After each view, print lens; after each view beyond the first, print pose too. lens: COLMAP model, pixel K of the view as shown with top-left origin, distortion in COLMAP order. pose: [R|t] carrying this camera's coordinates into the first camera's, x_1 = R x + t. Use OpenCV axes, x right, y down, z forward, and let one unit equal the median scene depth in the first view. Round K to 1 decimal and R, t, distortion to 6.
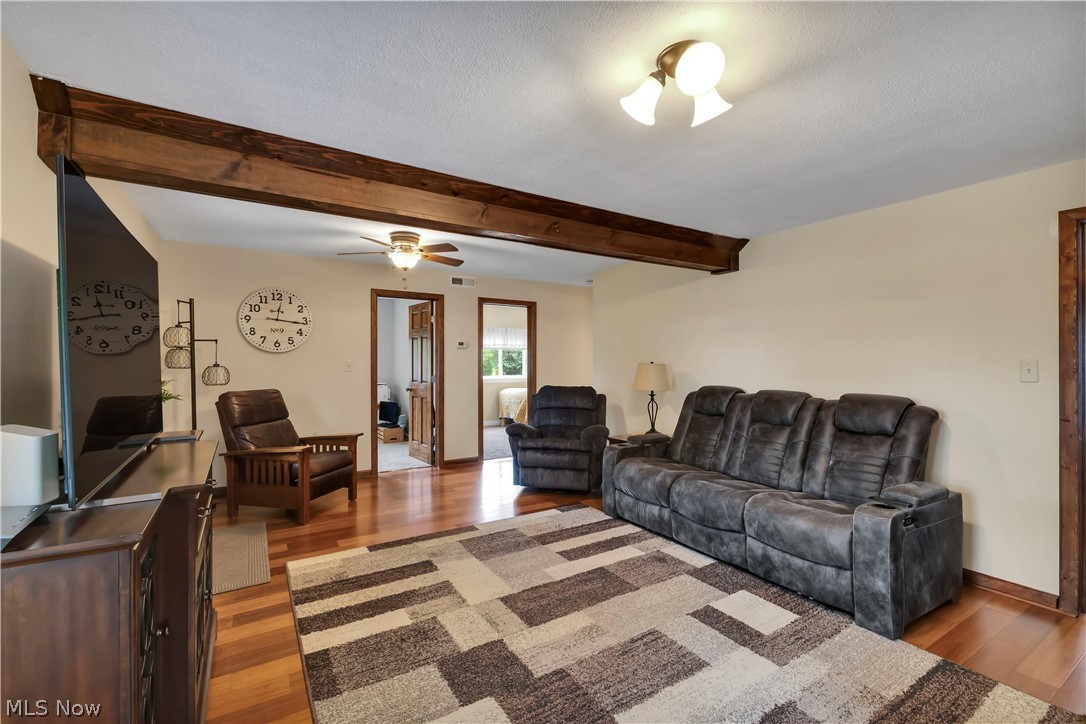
lens RADIAL K [[474.3, 0, 538.8], [0, 474.3, 363.0], [0, 0, 1]] dist [0.012779, -0.003705]
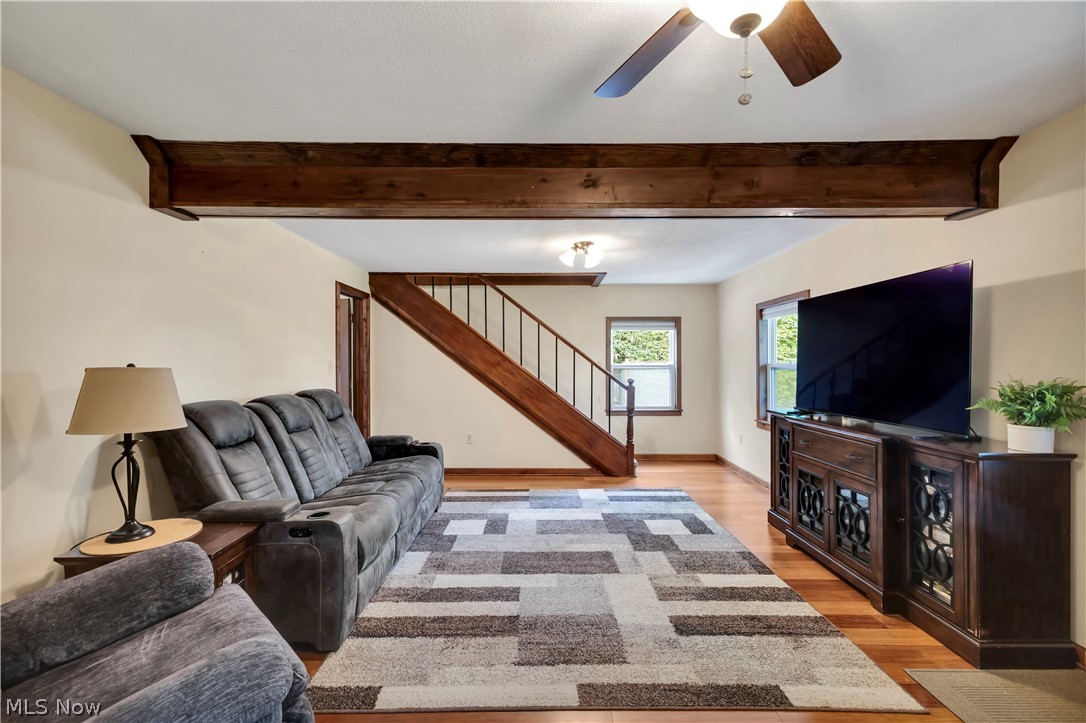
lens RADIAL K [[474.3, 0, 537.0], [0, 474.3, 362.7], [0, 0, 1]] dist [0.012779, -0.003705]
pose [[-0.850178, -0.001615, 0.526493, -0.459881], [0.000671, 0.999991, 0.004153, -0.008999], [-0.526495, 0.003884, -0.850169, 1.854645]]
